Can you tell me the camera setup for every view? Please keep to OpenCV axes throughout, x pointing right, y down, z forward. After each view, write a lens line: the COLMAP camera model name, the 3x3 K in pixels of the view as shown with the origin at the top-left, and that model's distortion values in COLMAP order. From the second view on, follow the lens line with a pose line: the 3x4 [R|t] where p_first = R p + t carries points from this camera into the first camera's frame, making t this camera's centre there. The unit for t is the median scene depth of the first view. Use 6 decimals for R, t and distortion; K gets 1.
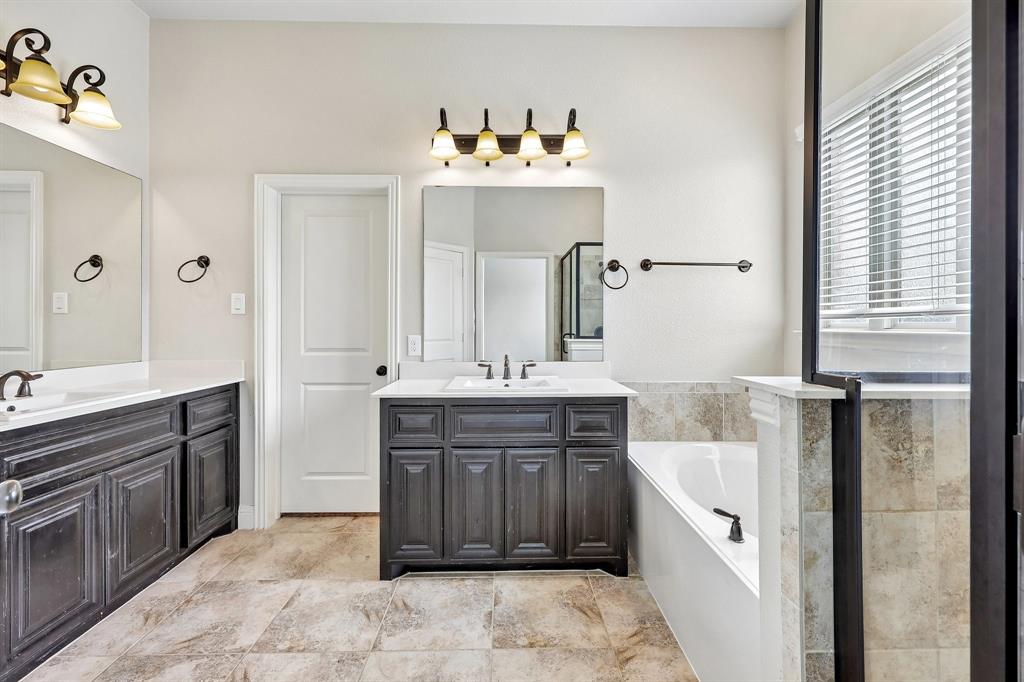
lens RADIAL K [[421.0, 0, 511.8], [0, 421.0, 328.1], [0, 0, 1]] dist [0.001030, -0.000368]
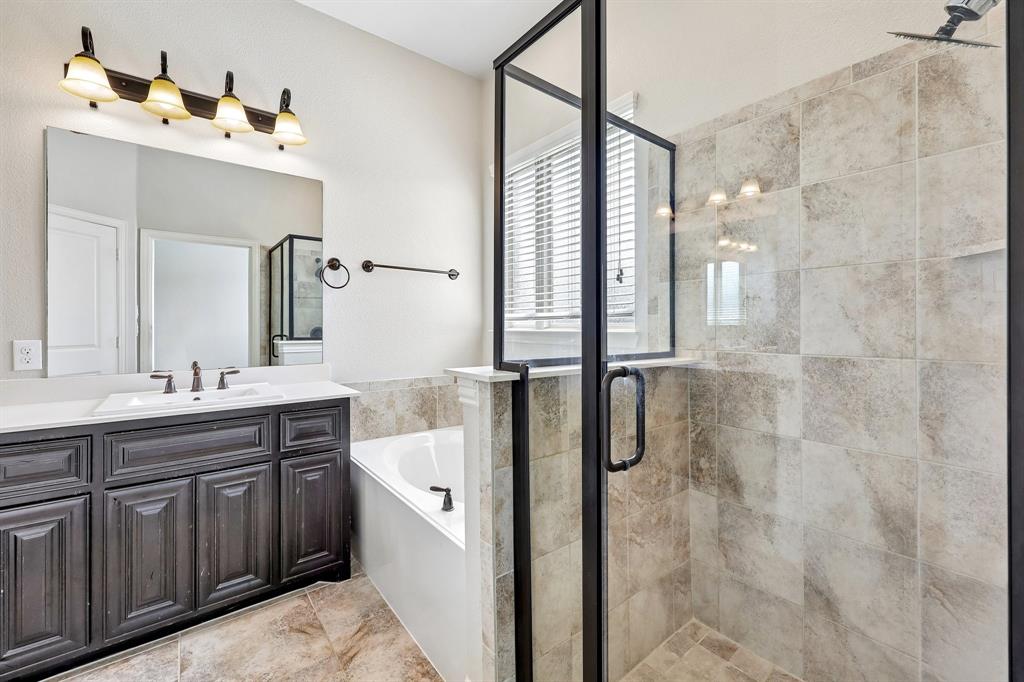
lens RADIAL K [[421.0, 0, 514.4], [0, 421.0, 326.9], [0, 0, 1]] dist [0.001030, -0.000368]
pose [[0.796890, -0.001237, 0.604123, -0.016515], [0.003806, 0.999988, -0.002973, 0.000802], [-0.604113, 0.004668, 0.796885, -0.029181]]
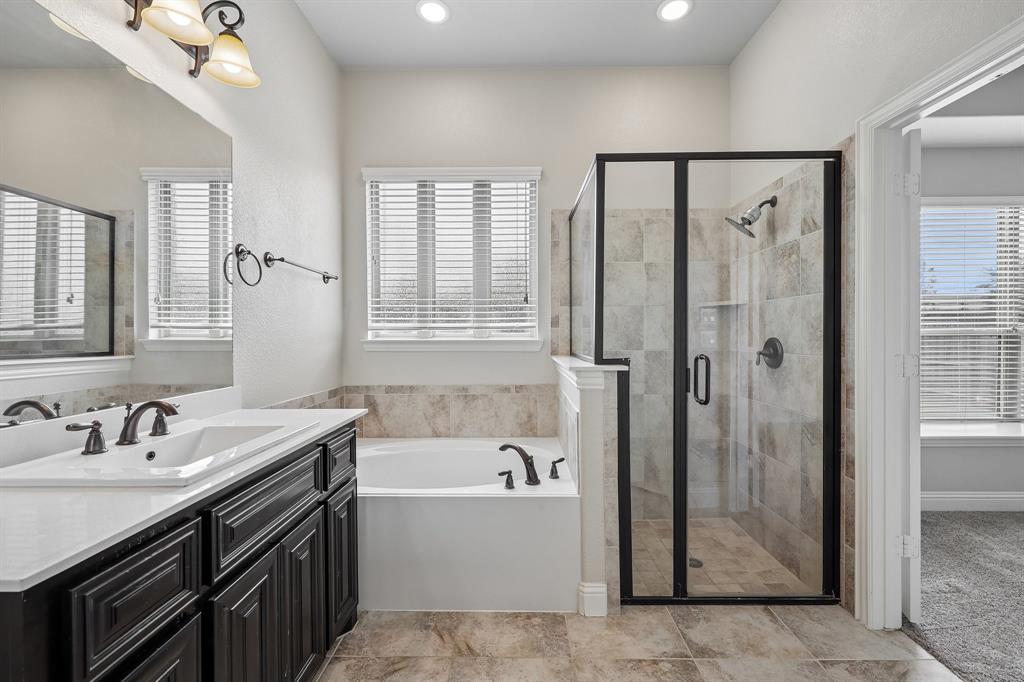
lens RADIAL K [[421.0, 0, 512.1], [0, 421.0, 340.2], [0, 0, 1]] dist [0.001030, -0.000368]
pose [[0.032418, -0.009749, 0.999427, -0.573270], [0.008314, 0.999920, 0.009484, -0.001683], [-0.999440, 0.008001, 0.032496, 0.626671]]
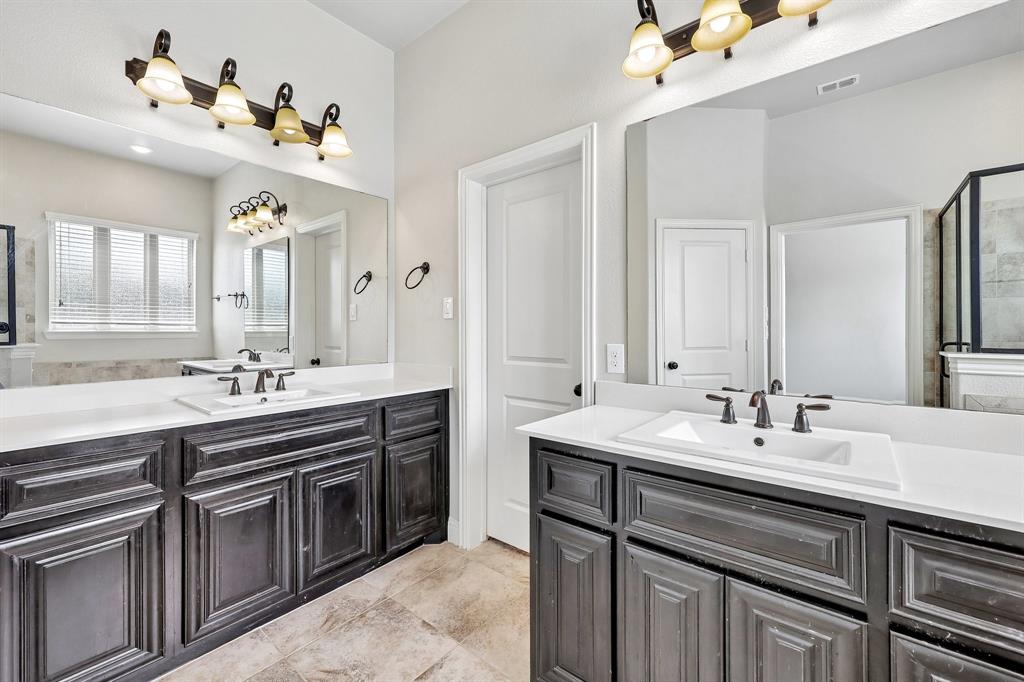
lens RADIAL K [[421.0, 0, 512.8], [0, 421.0, 328.6], [0, 0, 1]] dist [0.001030, -0.000368]
pose [[0.762987, -0.003997, -0.646402, 0.107492], [-0.000223, 0.999979, -0.006446, -0.003991], [0.646414, 0.005062, 0.762970, 0.424838]]
